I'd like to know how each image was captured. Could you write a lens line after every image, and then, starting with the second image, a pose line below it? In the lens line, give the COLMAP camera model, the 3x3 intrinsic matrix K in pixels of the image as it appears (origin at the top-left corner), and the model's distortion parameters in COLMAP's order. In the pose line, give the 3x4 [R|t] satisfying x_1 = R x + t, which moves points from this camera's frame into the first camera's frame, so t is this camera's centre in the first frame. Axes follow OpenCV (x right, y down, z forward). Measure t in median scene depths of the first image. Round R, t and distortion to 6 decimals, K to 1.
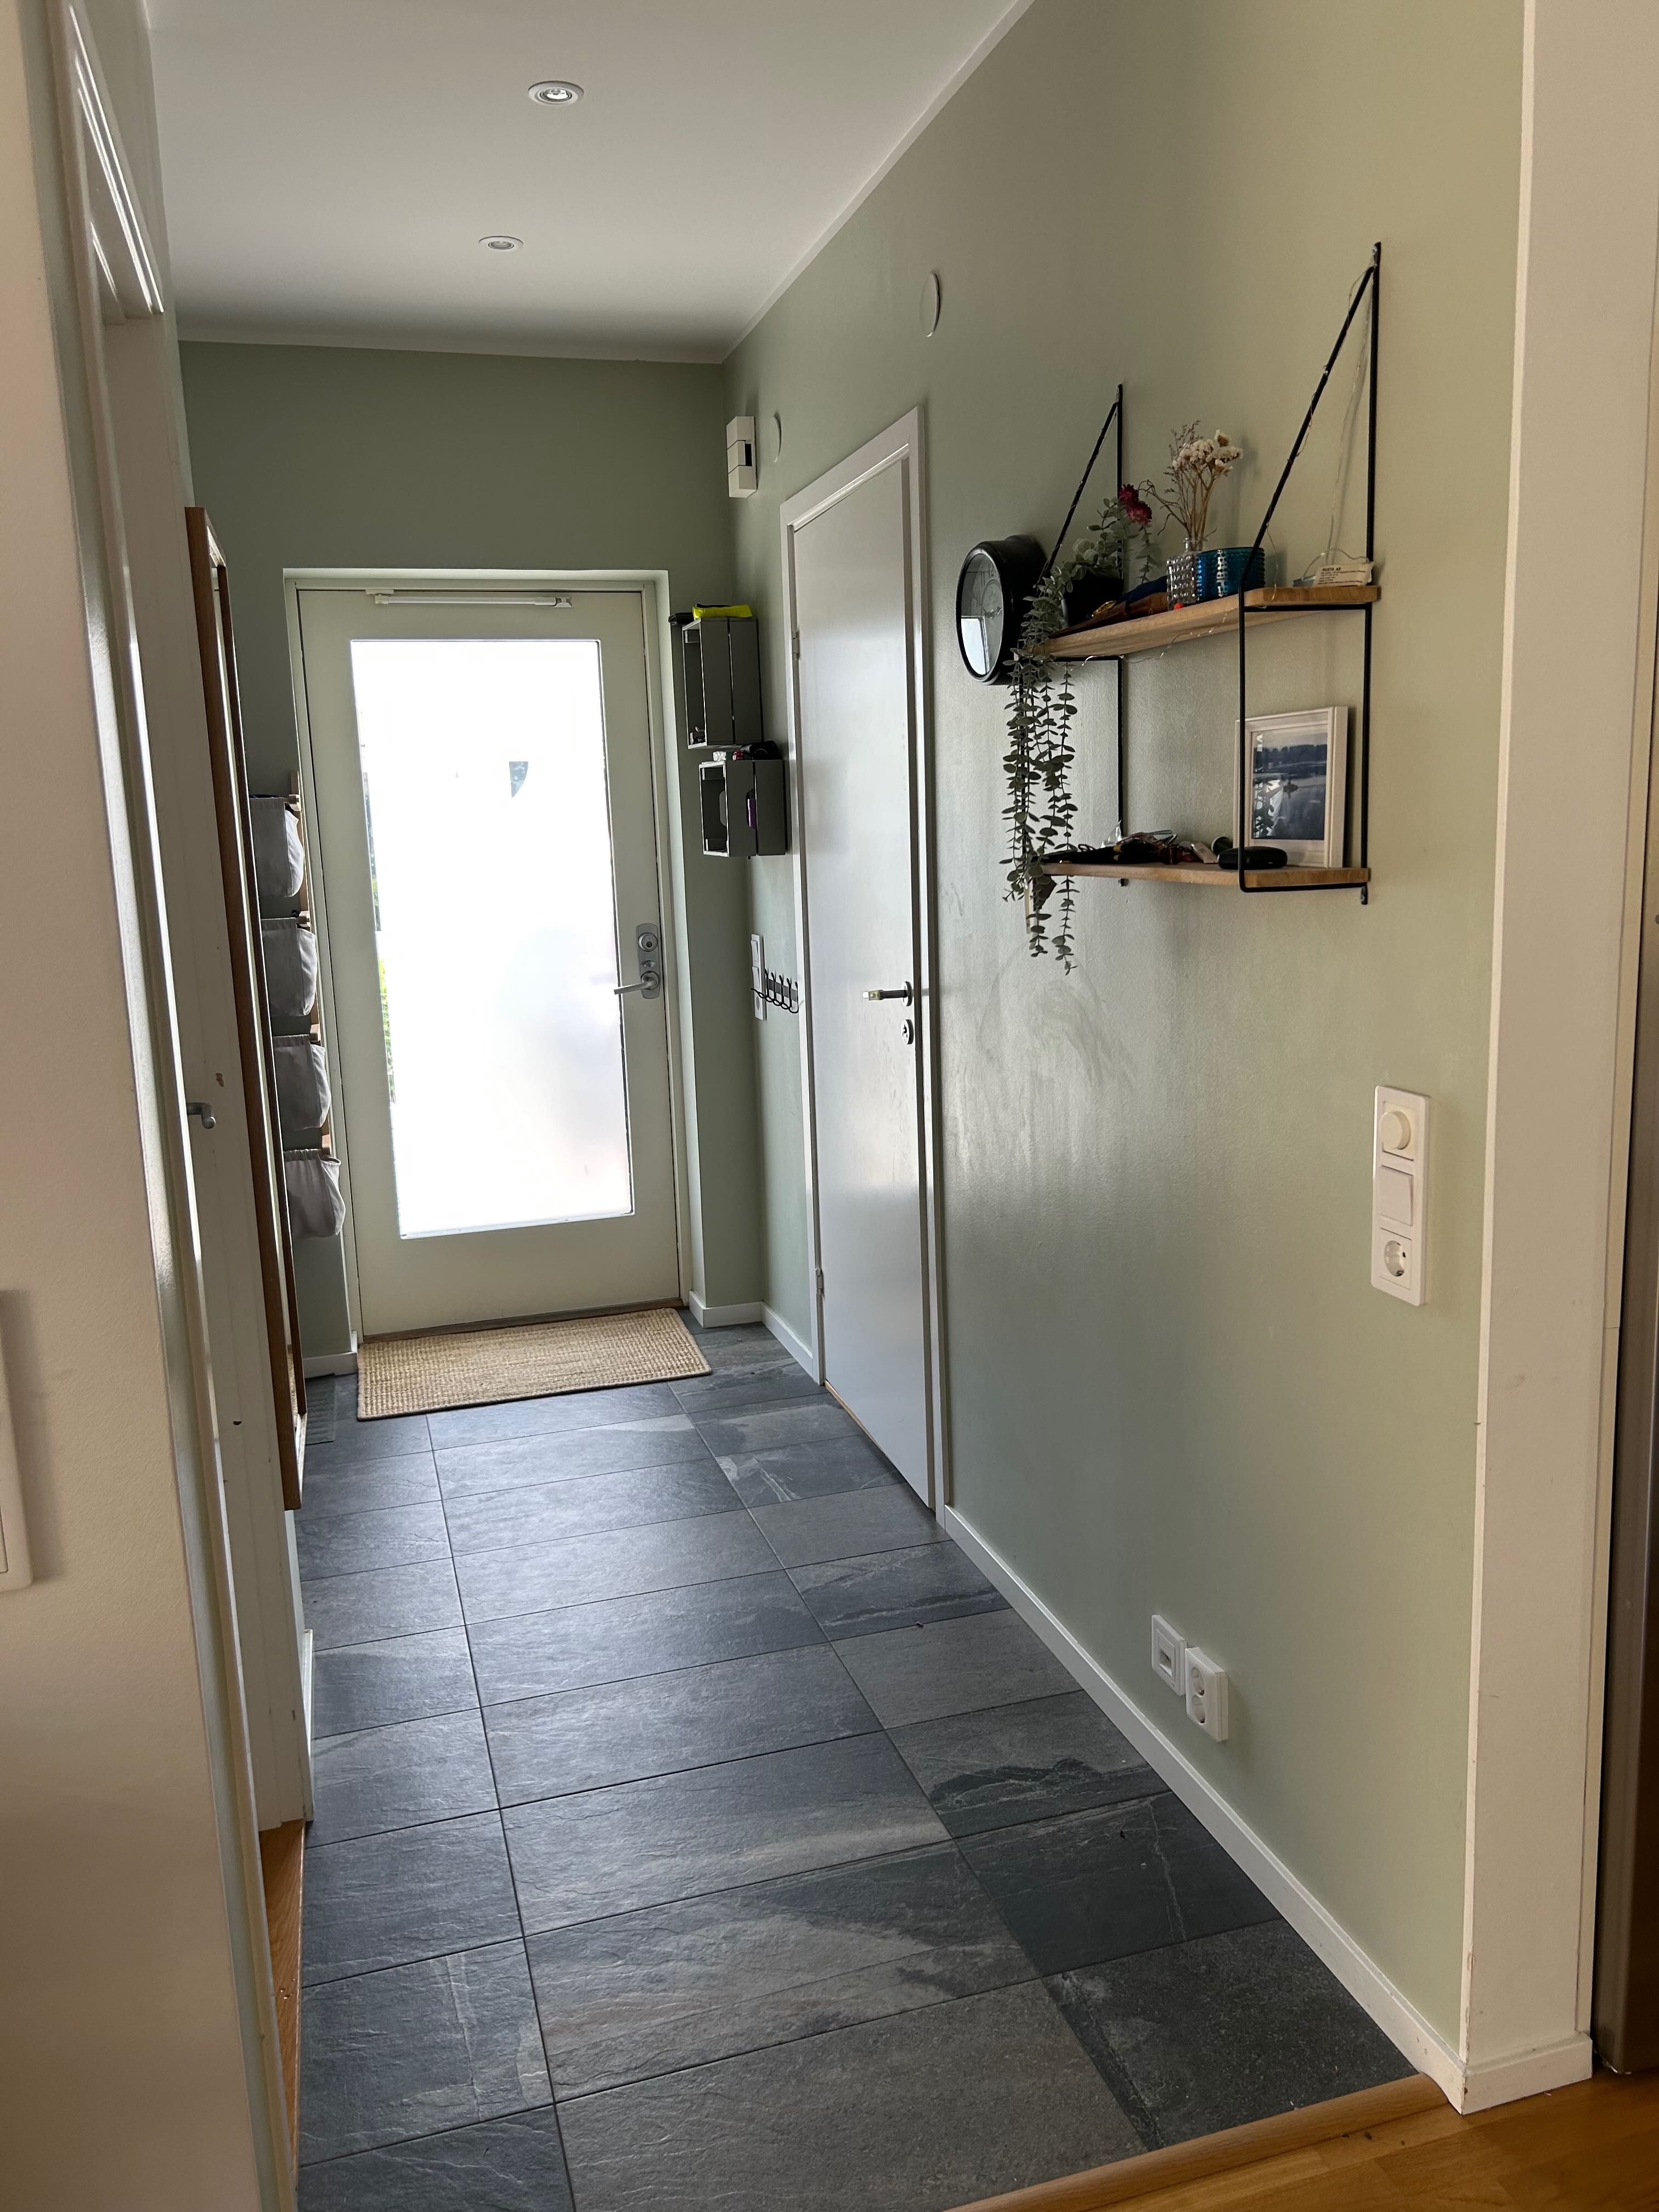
lens RADIAL K [[1663.2, 0, 822.3], [0, 1663.2, 1108.1], [0, 0, 1]] dist [0.065443, -0.058237]
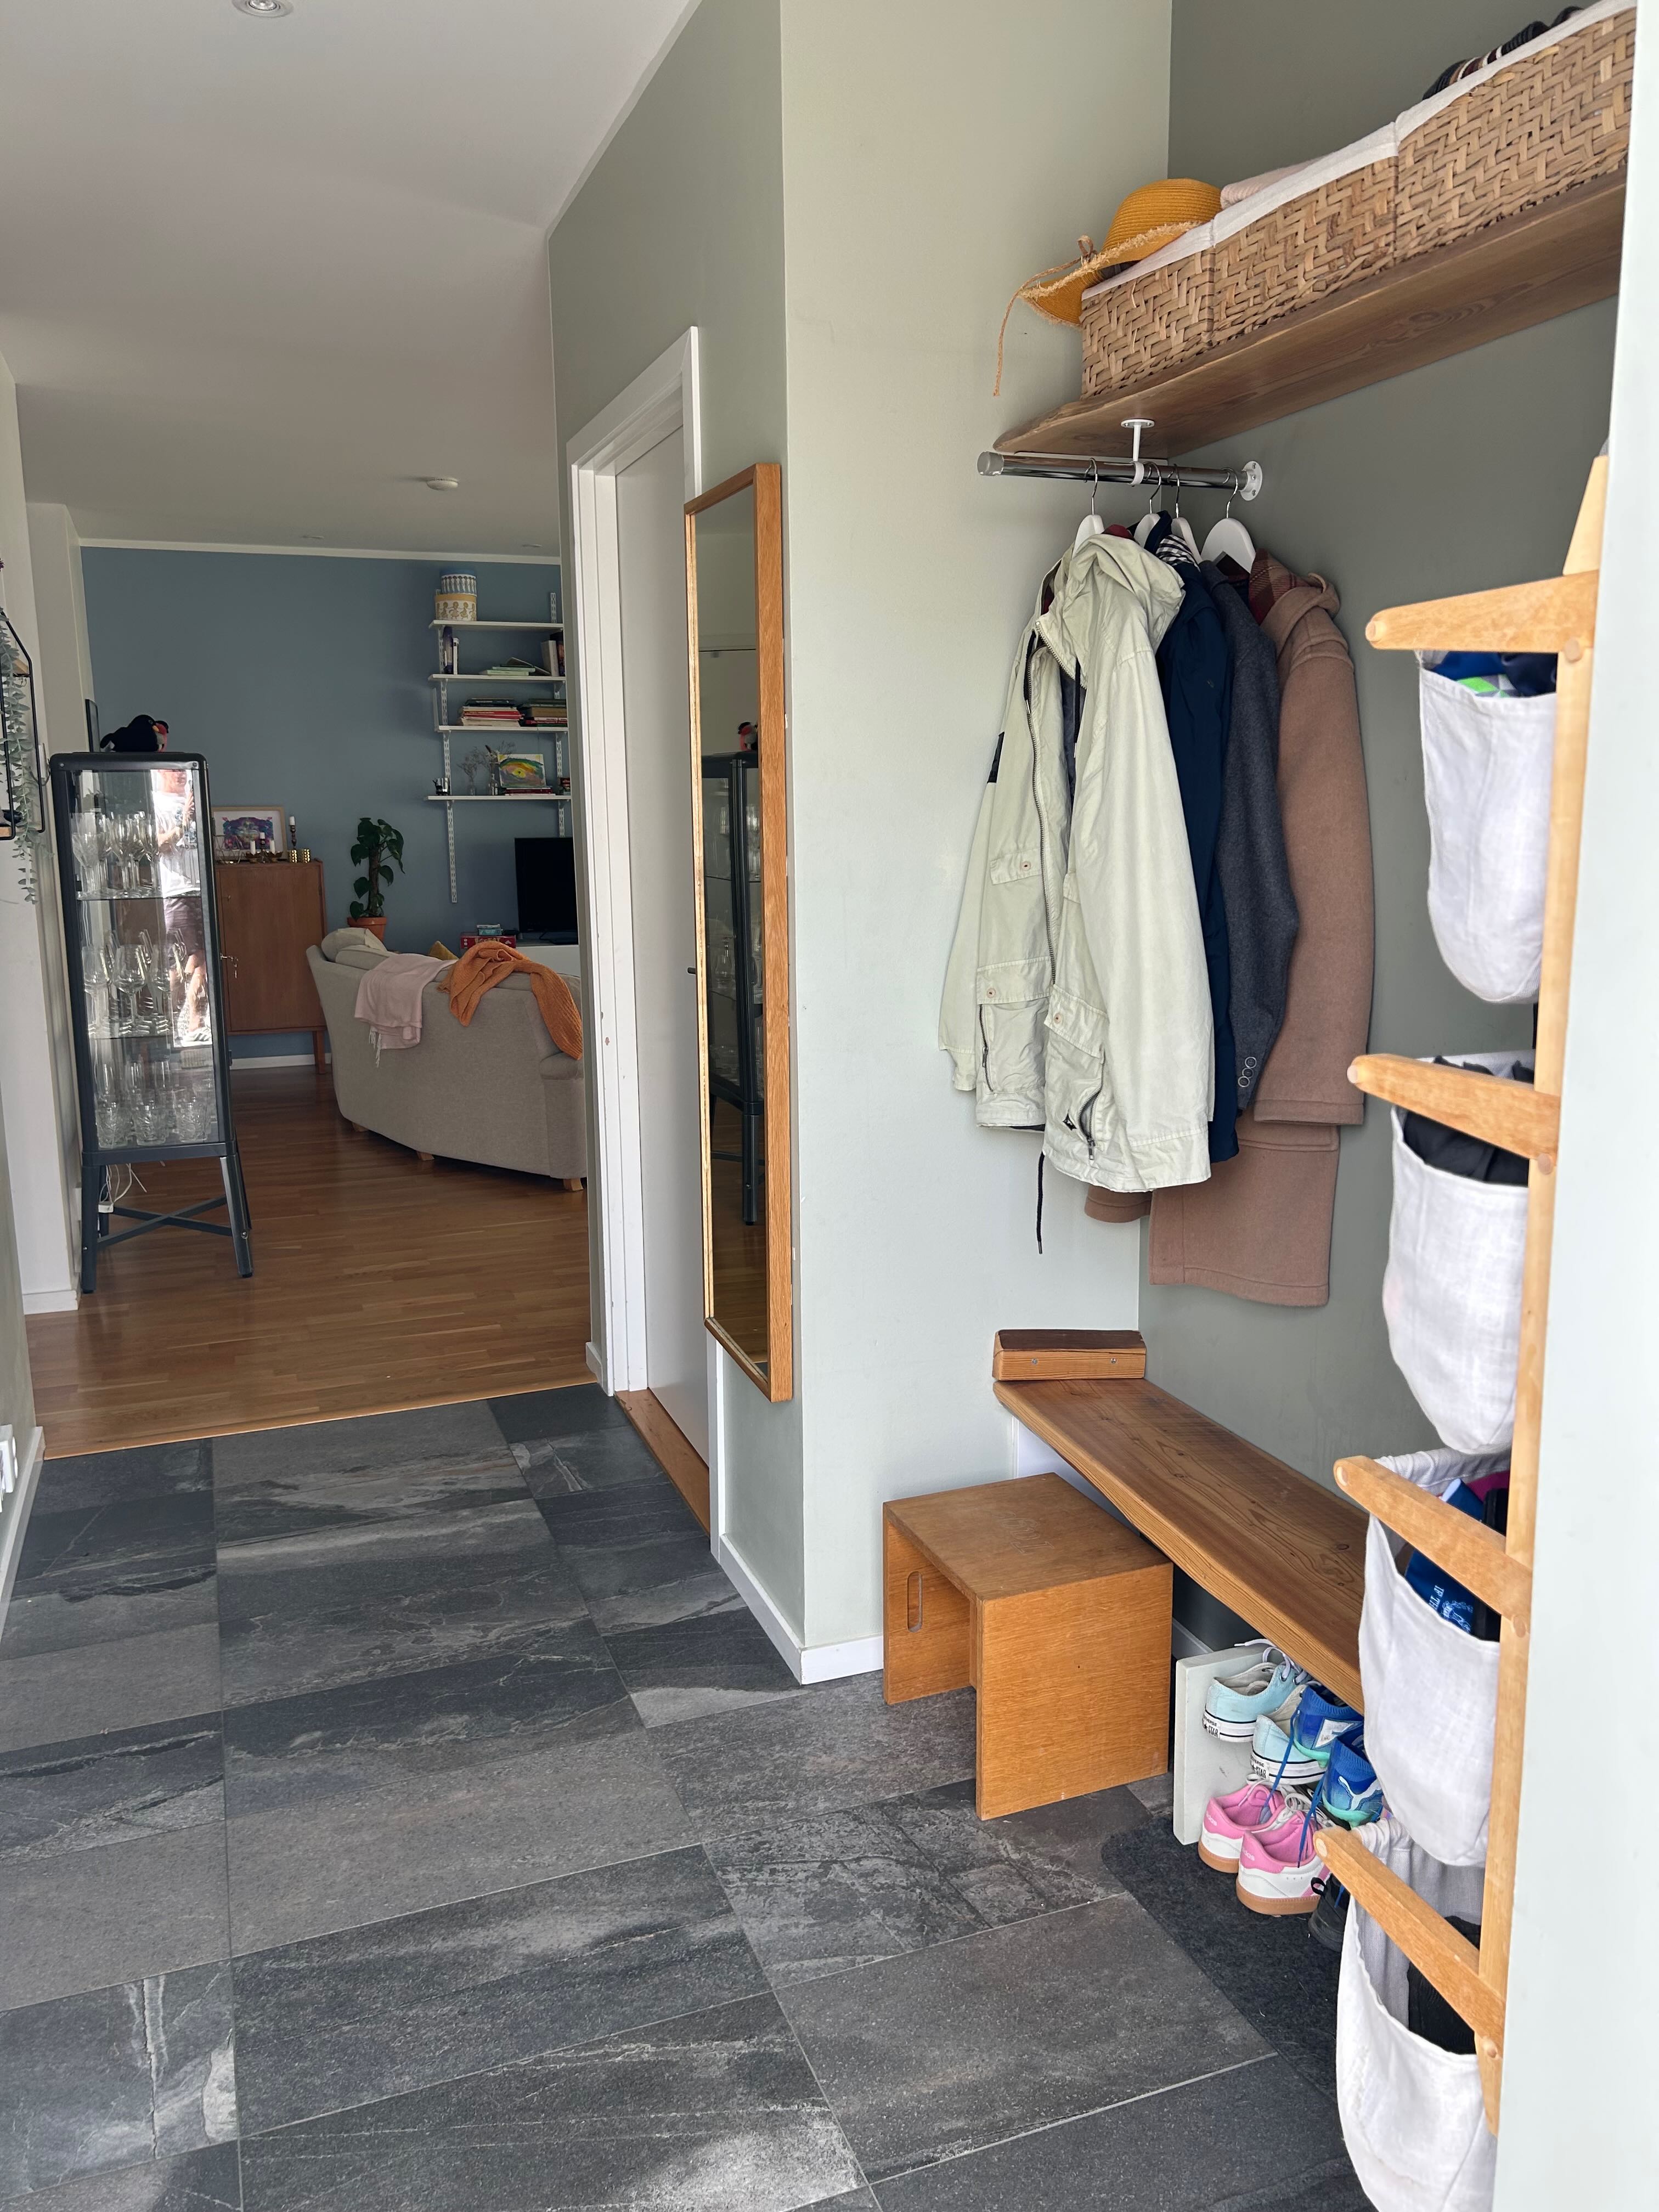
lens RADIAL K [[1663.2, 0, 833.8], [0, 1663.2, 1096.1], [0, 0, 1]] dist [0.065443, -0.058237]
pose [[-0.996045, 0.062461, -0.063183, -0.192057], [0.035797, 0.933021, 0.358037, -0.200431], [0.081315, 0.354359, -0.931567, 1.179776]]
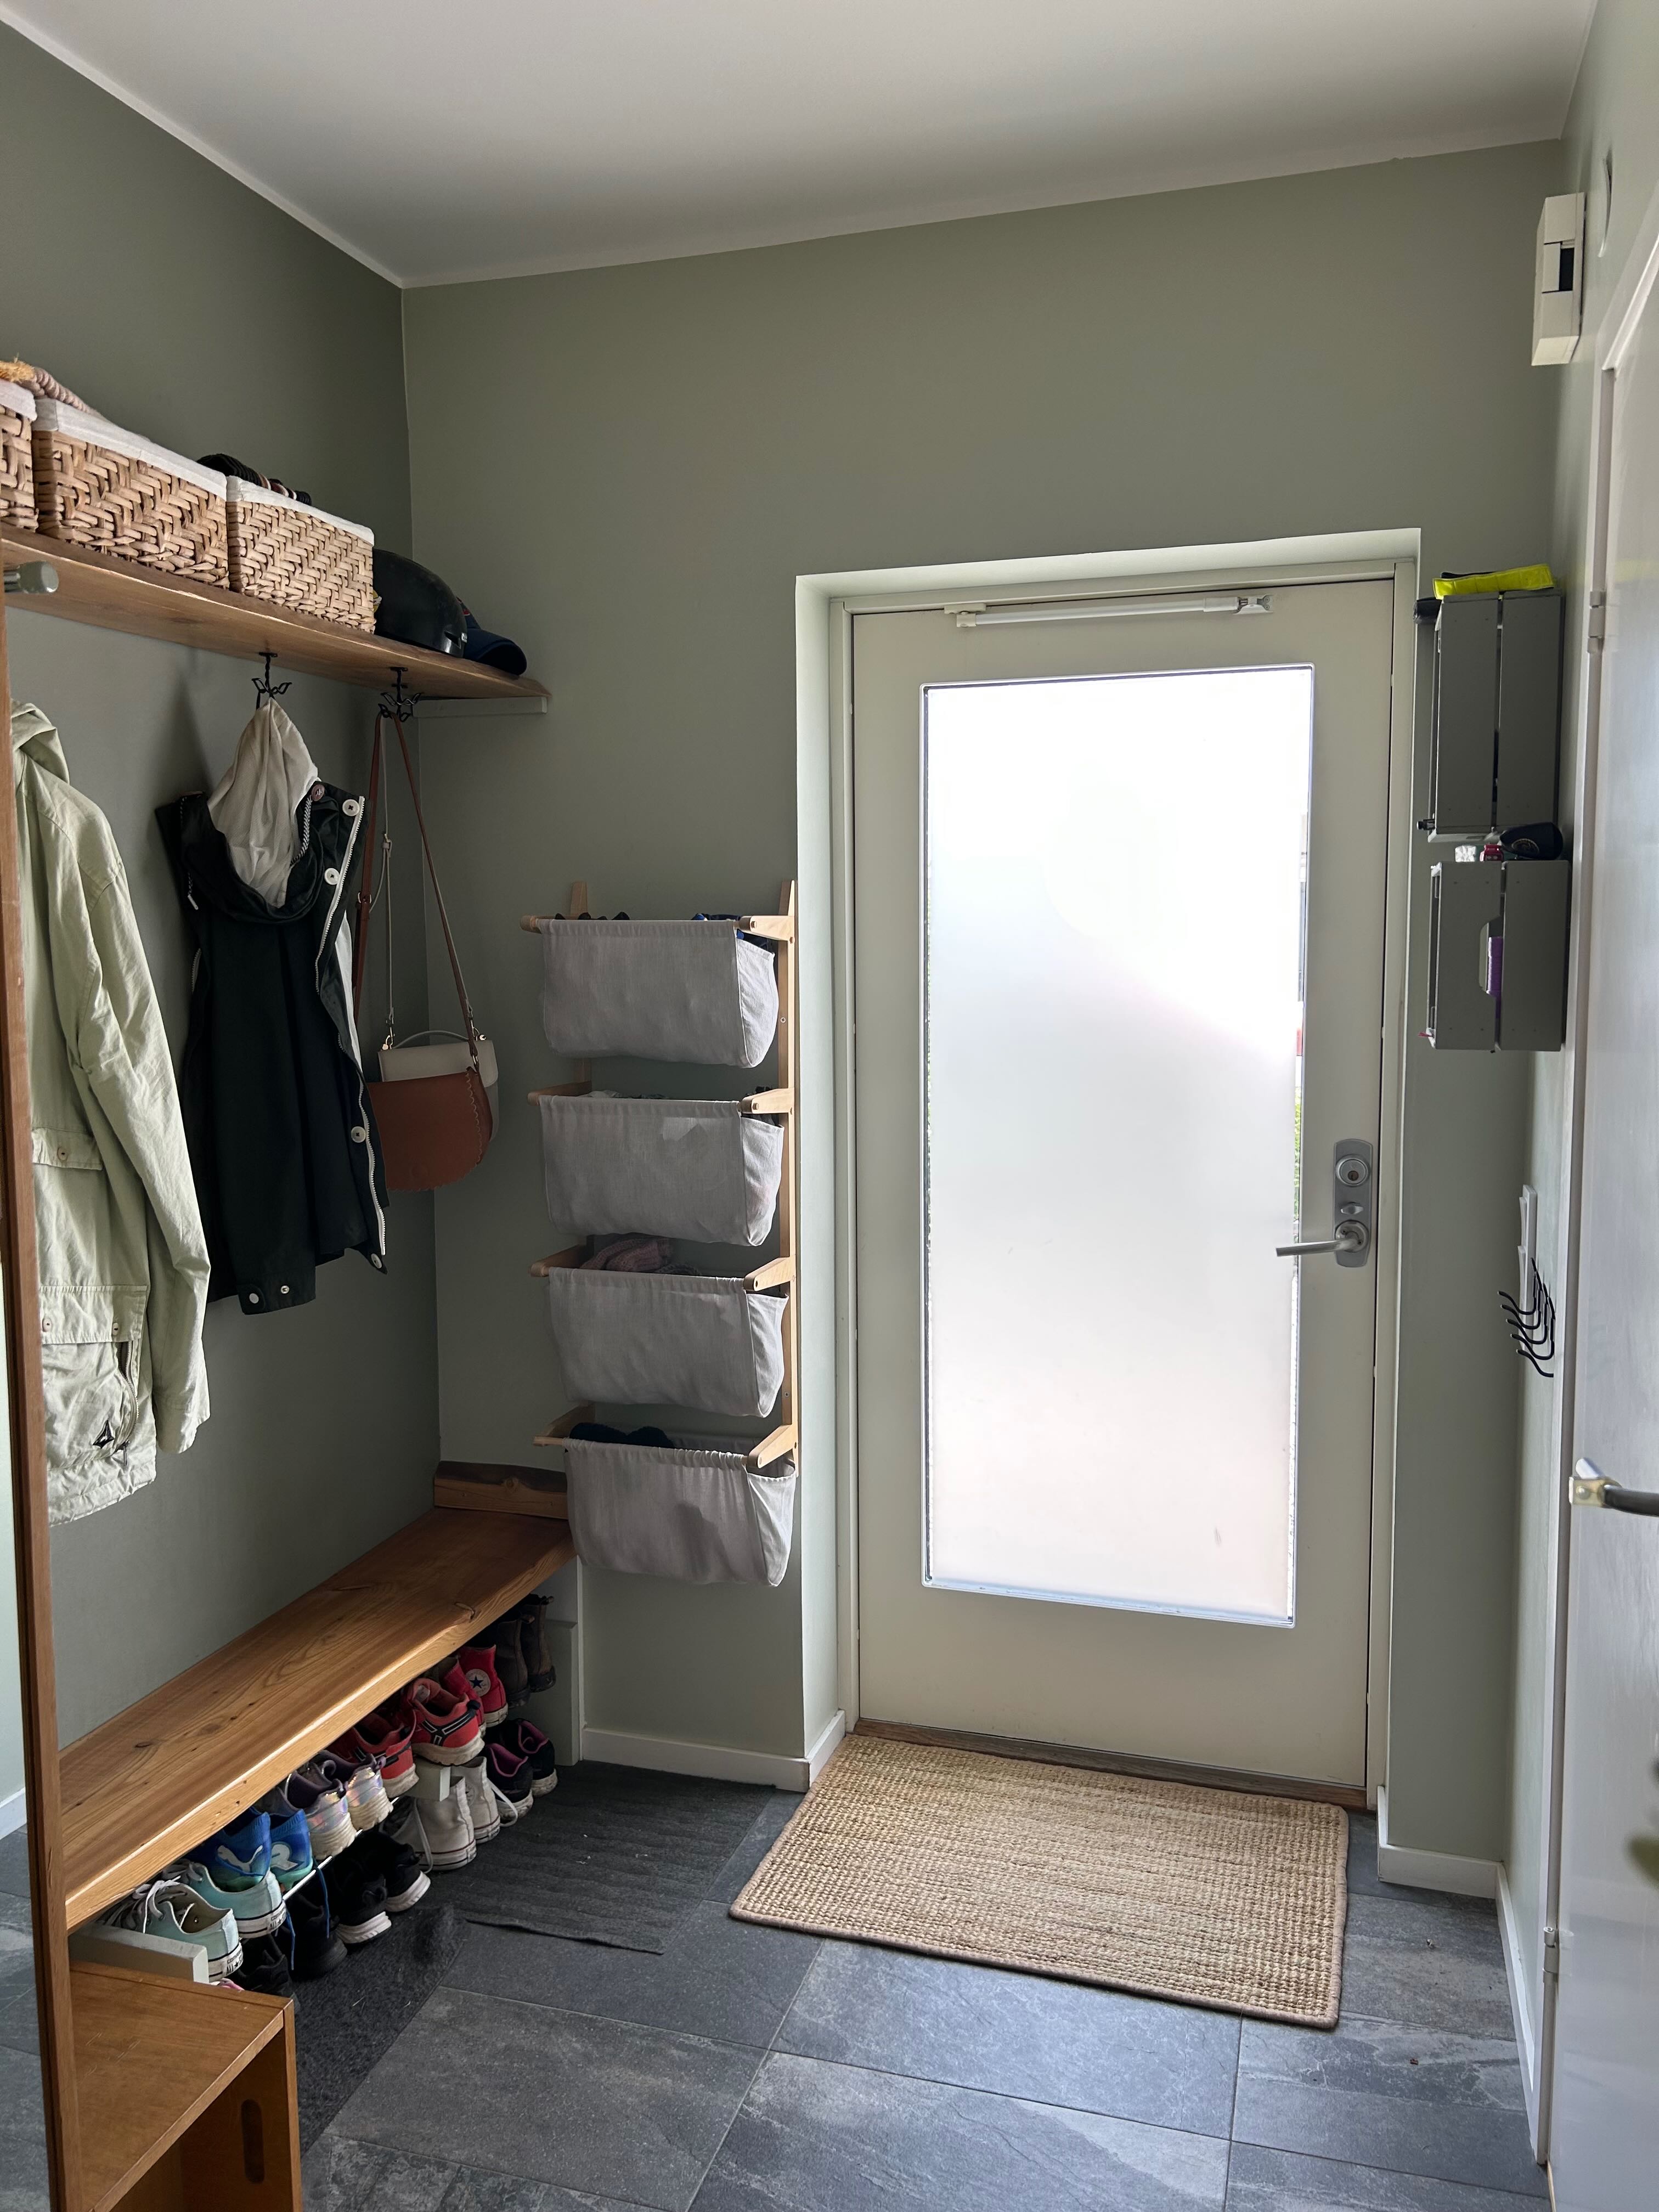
lens RADIAL K [[1663.2, 0, 850.4], [0, 1663.2, 1101.5], [0, 0, 1]] dist [0.065443, -0.058237]
pose [[0.837594, 0.082473, -0.540033, 0.067642], [-0.117210, 0.992648, -0.030198, -0.093470], [0.533572, 0.088591, 0.841102, 0.450649]]
